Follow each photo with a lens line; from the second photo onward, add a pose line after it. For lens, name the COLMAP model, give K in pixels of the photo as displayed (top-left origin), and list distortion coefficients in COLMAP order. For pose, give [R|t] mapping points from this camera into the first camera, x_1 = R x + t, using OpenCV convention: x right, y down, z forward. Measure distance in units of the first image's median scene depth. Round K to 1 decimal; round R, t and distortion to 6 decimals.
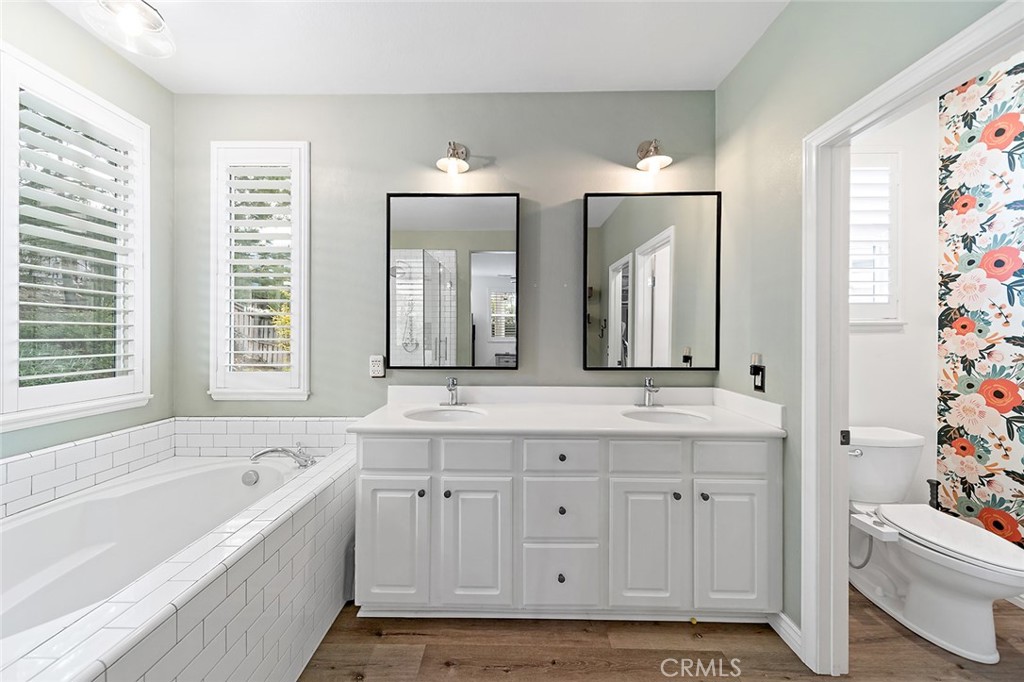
lens RADIAL K [[363.2, 0, 508.8], [0, 363.2, 344.8], [0, 0, 1]] dist [0.008534, -0.000389]
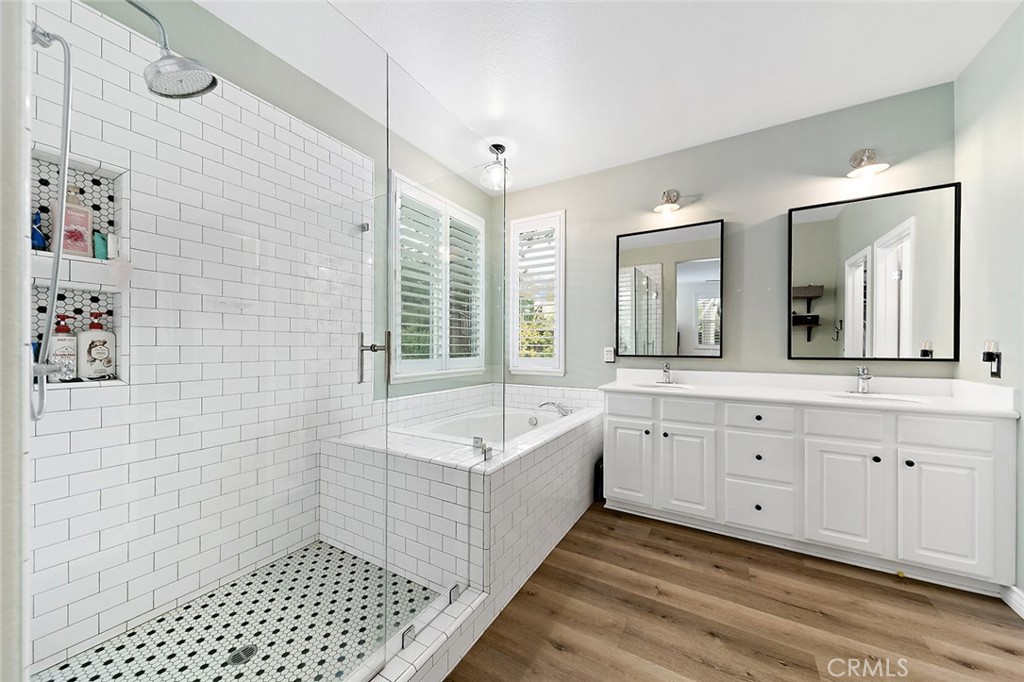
lens RADIAL K [[363.2, 0, 508.8], [0, 363.2, 344.8], [0, 0, 1]] dist [0.008534, -0.000389]
pose [[0.864430, -0.002017, -0.502748, 0.020608], [-0.013976, 0.999509, -0.028040, 0.067871], [0.502558, 0.031265, 0.863978, -0.469165]]
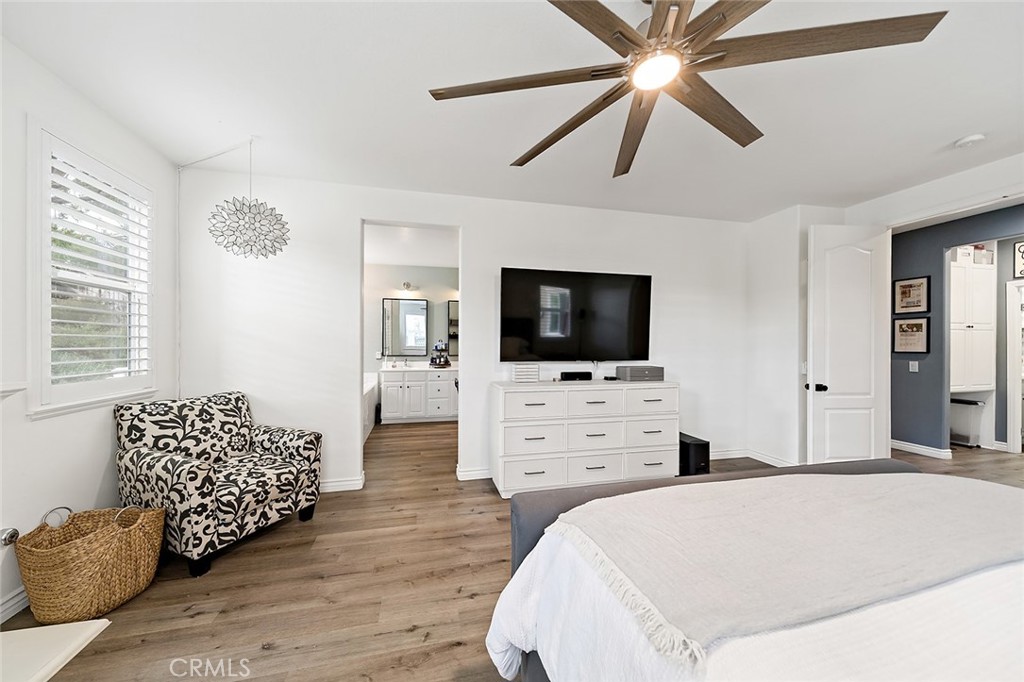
lens RADIAL K [[363.2, 0, 508.8], [0, 363.2, 344.8], [0, 0, 1]] dist [0.008534, -0.000389]
pose [[0.969301, -0.001204, 0.245875, -0.059893], [0.007533, 0.999664, -0.024802, 0.056049], [-0.245762, 0.025892, 0.968984, -2.168523]]
